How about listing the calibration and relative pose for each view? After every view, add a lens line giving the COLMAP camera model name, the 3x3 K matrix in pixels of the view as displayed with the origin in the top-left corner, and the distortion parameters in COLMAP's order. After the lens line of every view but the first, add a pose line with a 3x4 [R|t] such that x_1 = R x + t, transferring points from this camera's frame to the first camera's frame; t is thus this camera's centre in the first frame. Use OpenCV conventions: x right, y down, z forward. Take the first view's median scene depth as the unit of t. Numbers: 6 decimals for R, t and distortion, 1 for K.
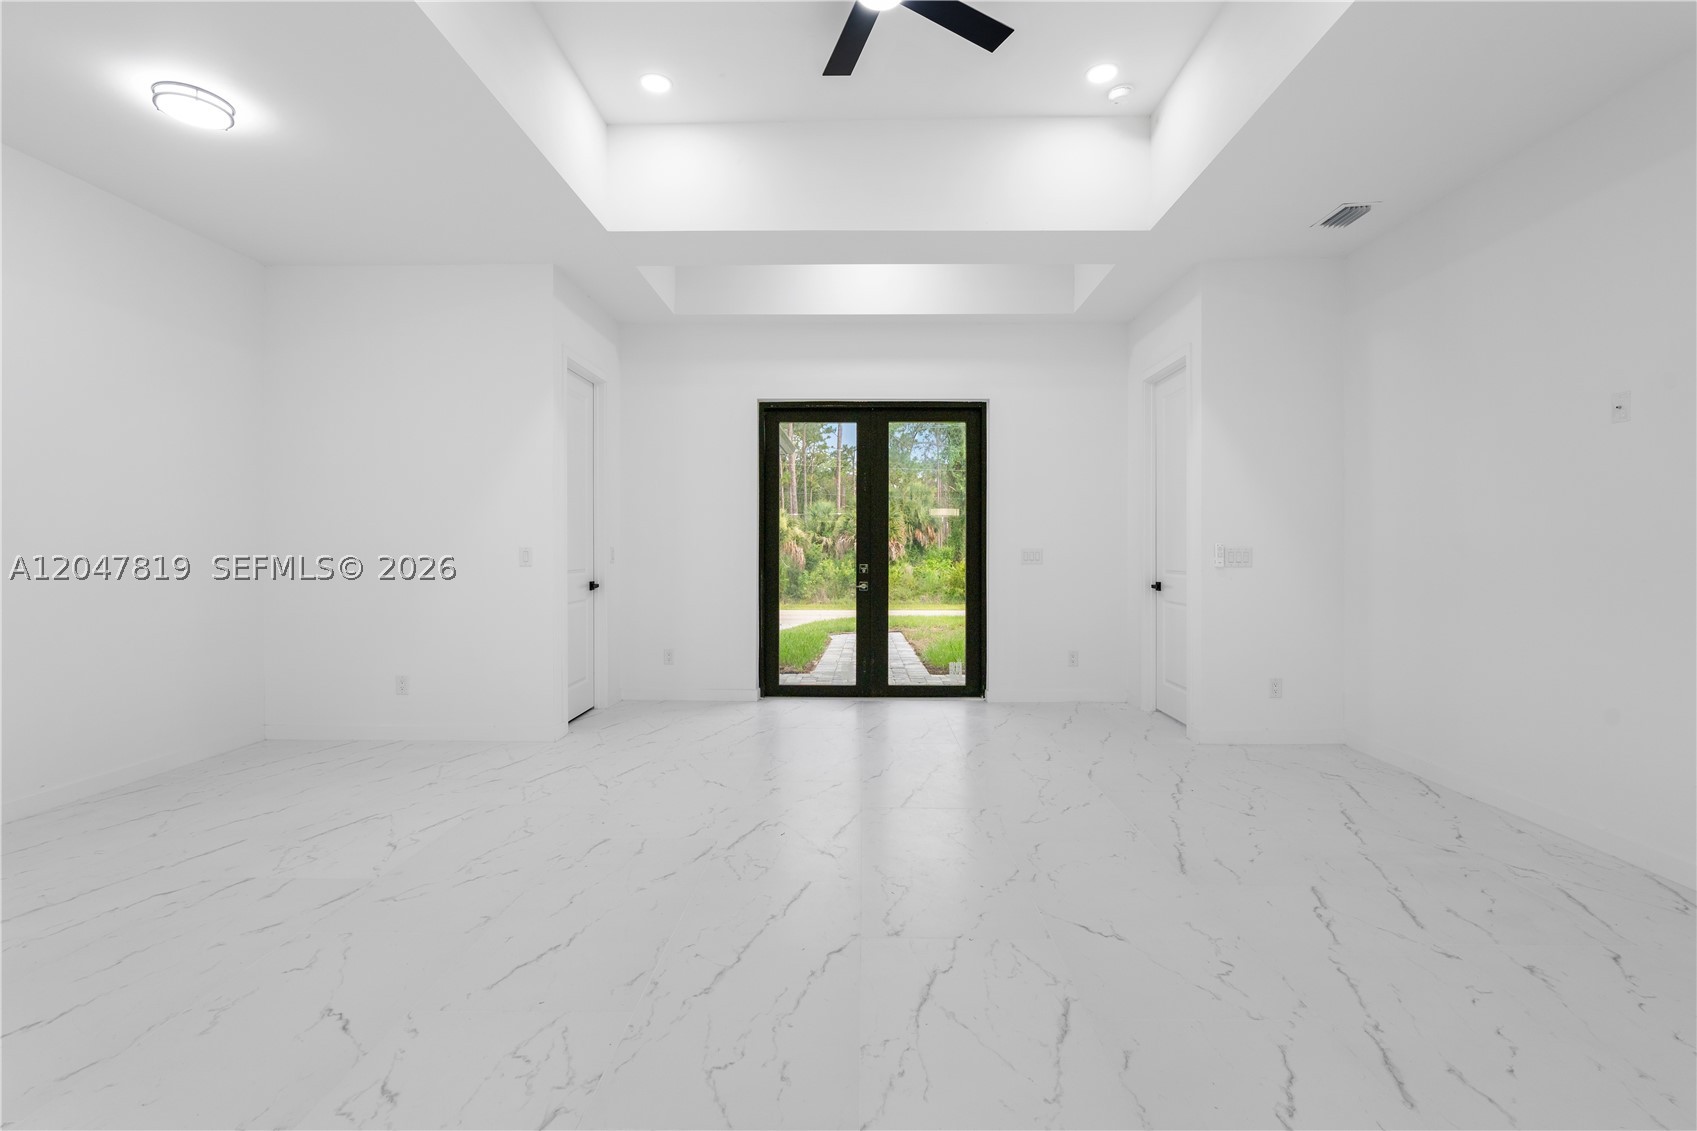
lens RADIAL K [[767.3, 0, 853.2], [0, 767.3, 545.1], [0, 0, 1]] dist [-0.010303, 0.002534]
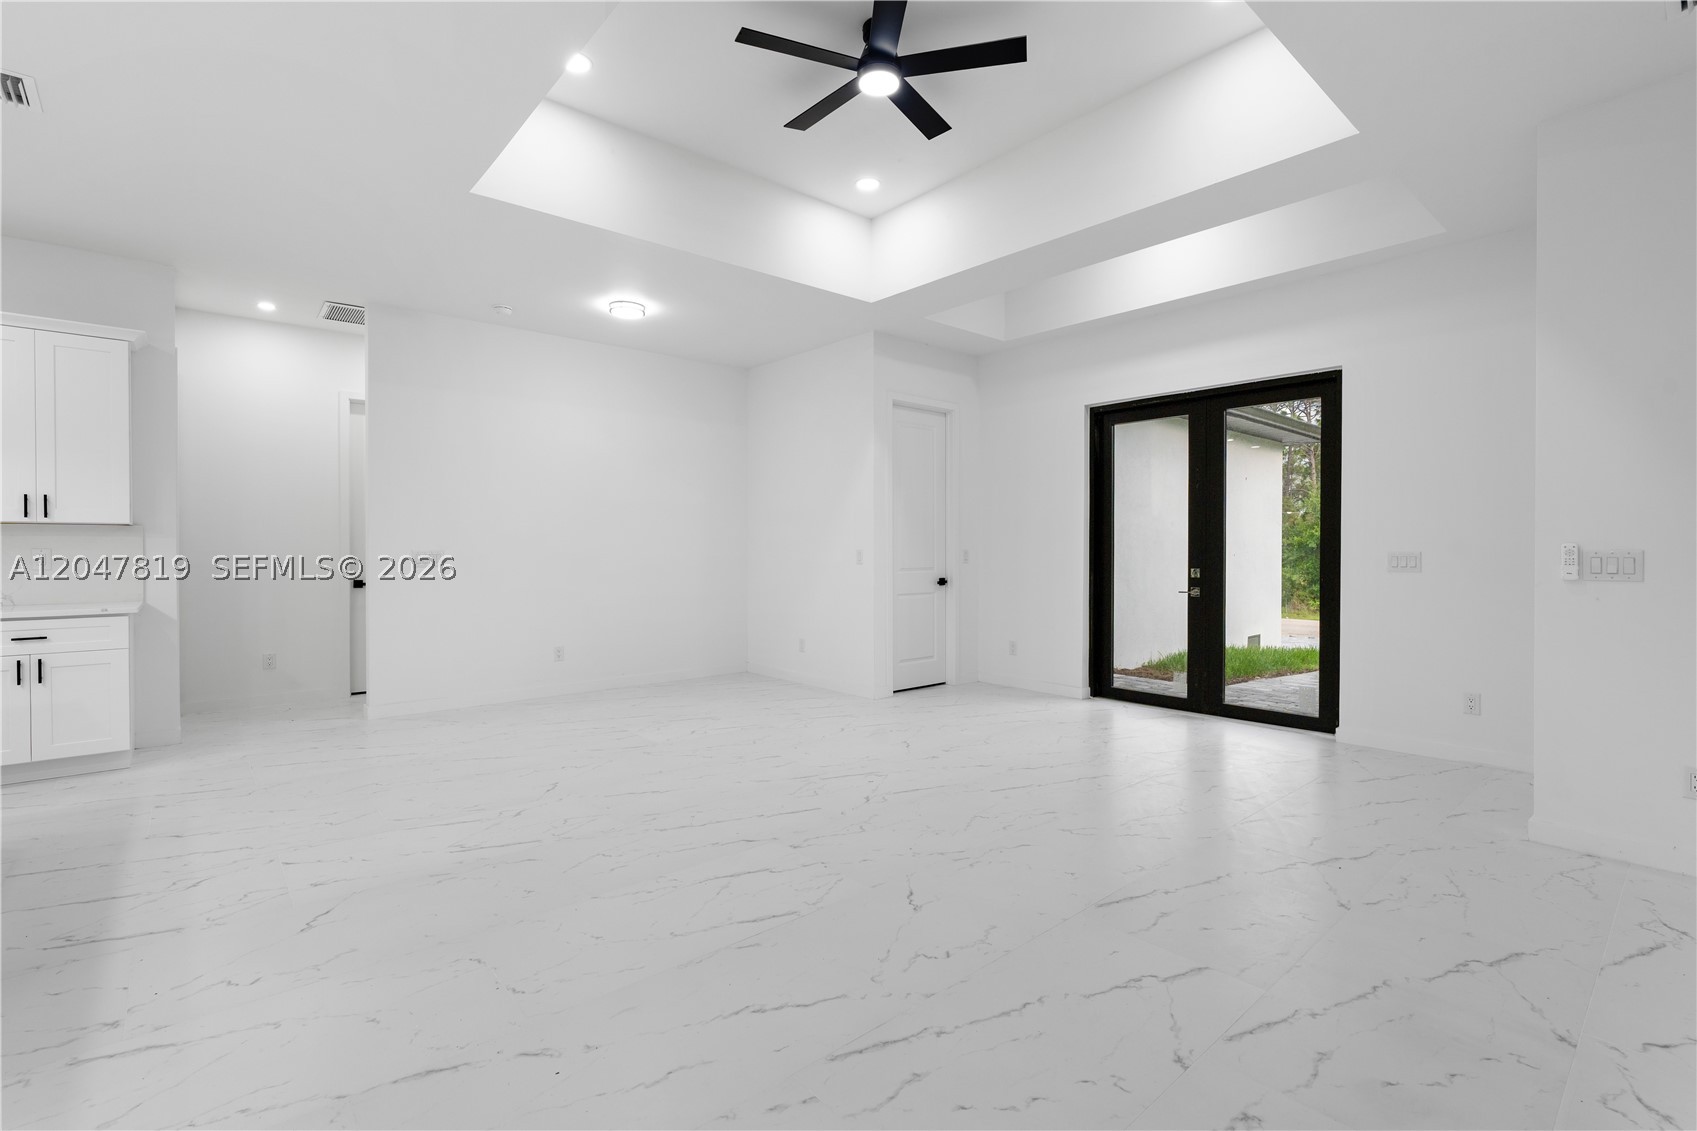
lens RADIAL K [[767.3, 0, 849.1], [0, 767.3, 551.8], [0, 0, 1]] dist [-0.010303, 0.002534]
pose [[0.669124, 0.002110, -0.743148, 0.434361], [0.002187, 0.999986, 0.004809, 0.000051], [0.743148, -0.004843, 0.669110, 0.079864]]
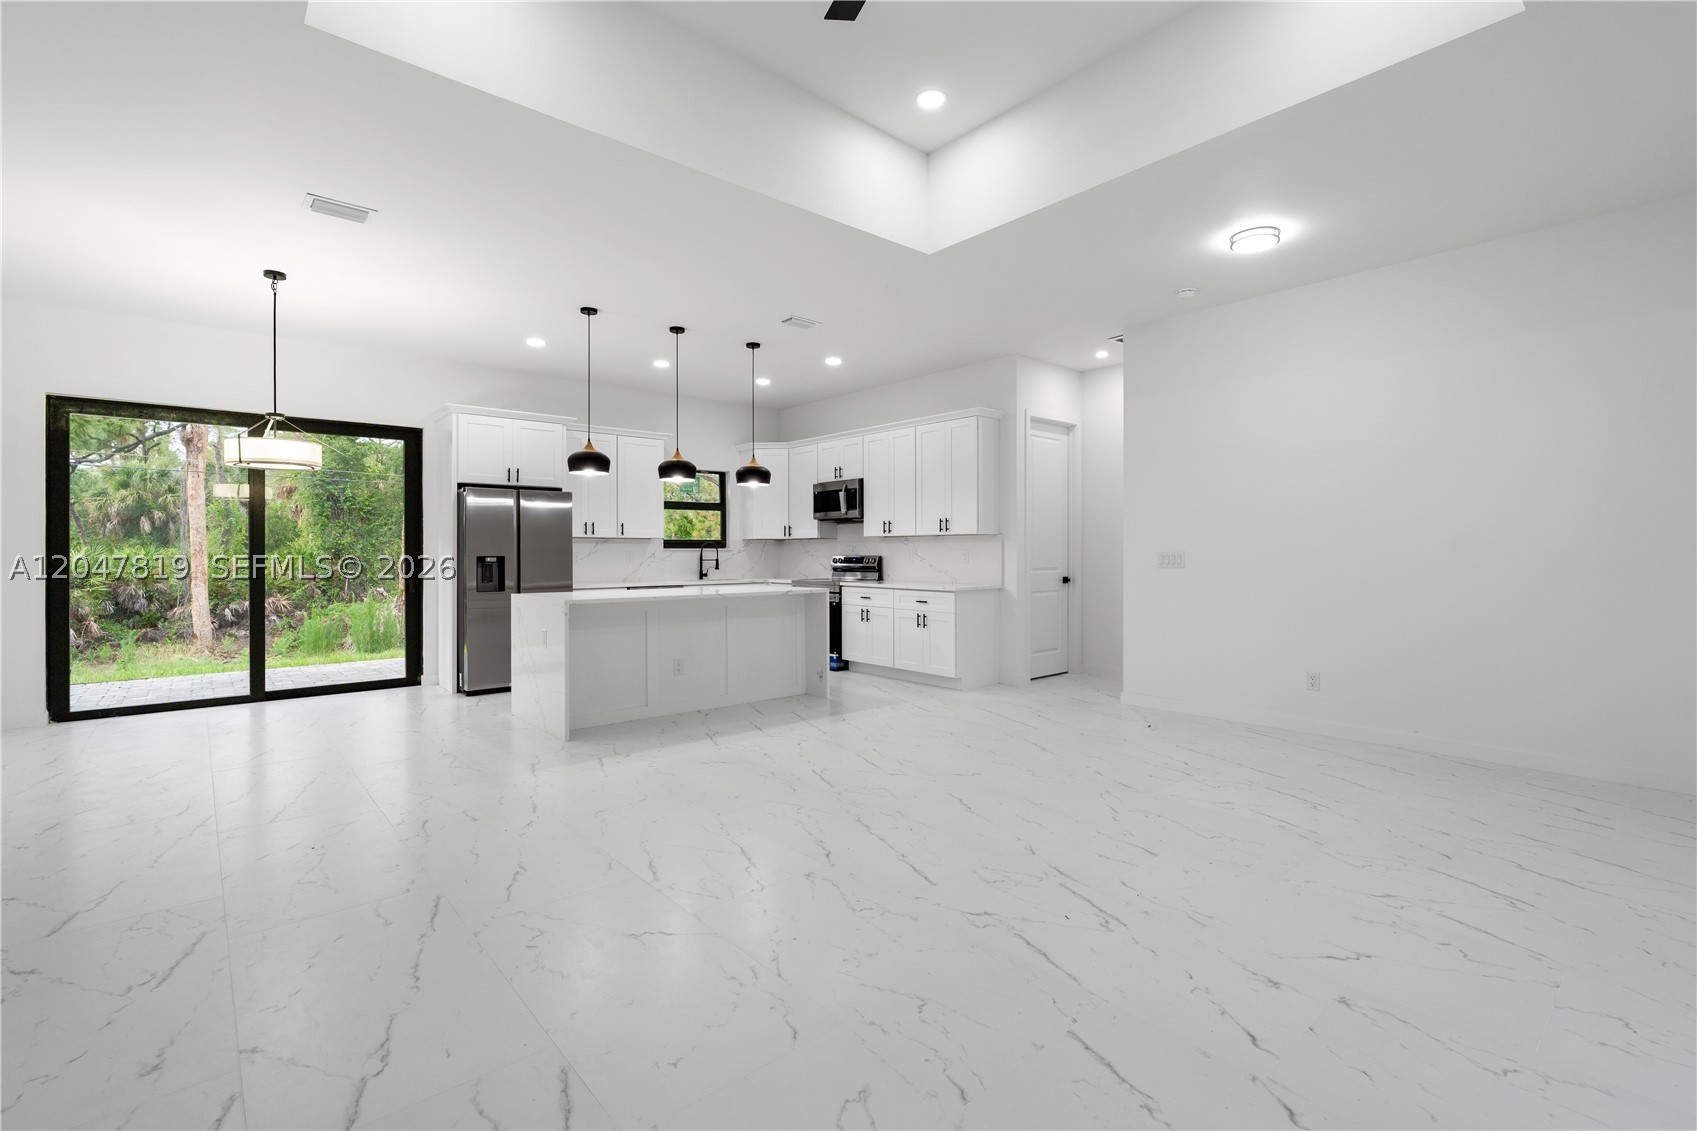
lens RADIAL K [[767.3, 0, 854.9], [0, 767.3, 549.7], [0, 0, 1]] dist [-0.010303, 0.002534]
pose [[-0.742106, -0.000335, -0.670282, 0.322936], [0.000990, 0.999998, -0.001596, 0.000134], [0.670281, -0.001848, -0.742105, 0.777130]]
